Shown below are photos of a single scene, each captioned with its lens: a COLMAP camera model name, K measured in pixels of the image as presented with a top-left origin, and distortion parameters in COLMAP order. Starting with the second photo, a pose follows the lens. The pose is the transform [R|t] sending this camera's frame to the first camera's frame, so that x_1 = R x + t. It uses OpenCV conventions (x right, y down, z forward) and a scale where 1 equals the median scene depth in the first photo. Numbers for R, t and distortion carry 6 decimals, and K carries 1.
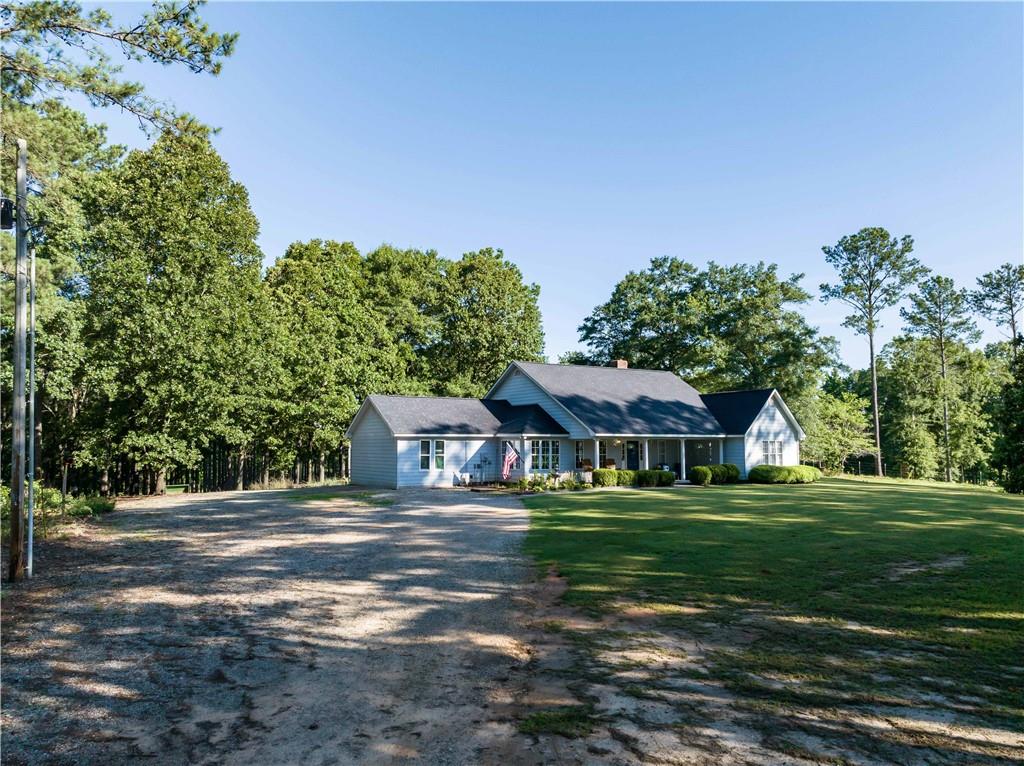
lens RADIAL K [[739.8, 0, 512.0], [0, 739.8, 383.0], [0, 0, 1]] dist [-0.041279, 0.026550]
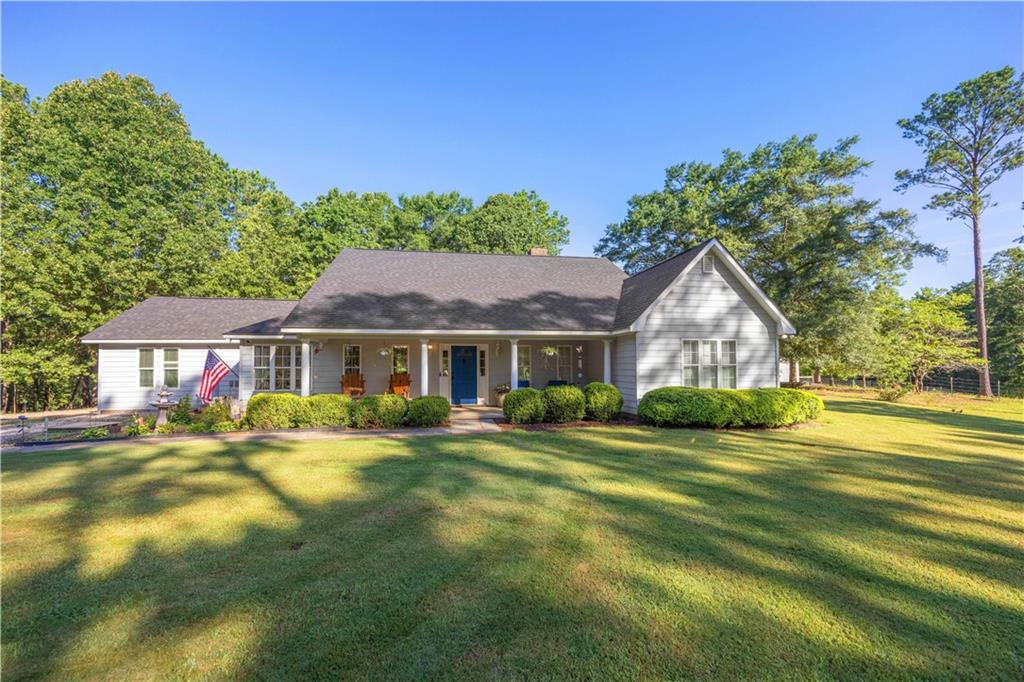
lens RADIAL K [[405.7, 0, 511.5], [0, 405.7, 353.4], [0, 0, 1]] dist [-0.001031, -0.000160]
pose [[0.920952, -0.015961, -0.389349, 0.204168], [0.039011, 0.997918, 0.051366, 0.040143], [0.387718, -0.062495, 0.919657, 0.410876]]
